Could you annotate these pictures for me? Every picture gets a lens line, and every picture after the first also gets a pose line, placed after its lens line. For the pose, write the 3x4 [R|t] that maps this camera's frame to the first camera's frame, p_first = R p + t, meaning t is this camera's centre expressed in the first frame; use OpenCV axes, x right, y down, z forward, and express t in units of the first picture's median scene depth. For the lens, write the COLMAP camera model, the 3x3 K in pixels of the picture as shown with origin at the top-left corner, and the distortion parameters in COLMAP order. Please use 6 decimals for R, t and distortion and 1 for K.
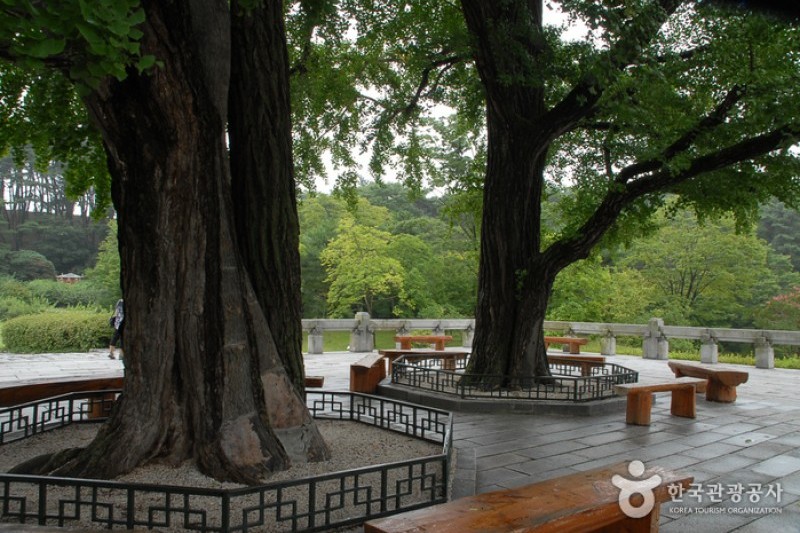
lens RADIAL K [[641.0, 0, 400.0], [0, 641.0, 266.5], [0, 0, 1]] dist [-0.162310, 0.188630]
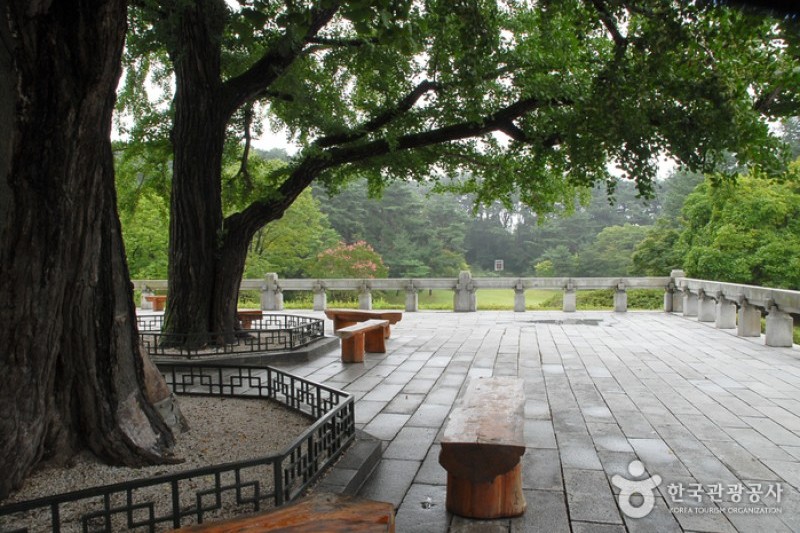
lens RADIAL K [[641.0, 0, 400.0], [0, 641.0, 266.5], [0, 0, 1]] dist [-0.162310, 0.188630]
pose [[0.762208, -0.036936, 0.646278, -0.516733], [-0.007470, 0.997803, 0.065836, -0.008238], [-0.647290, -0.055008, 0.760257, 0.079658]]
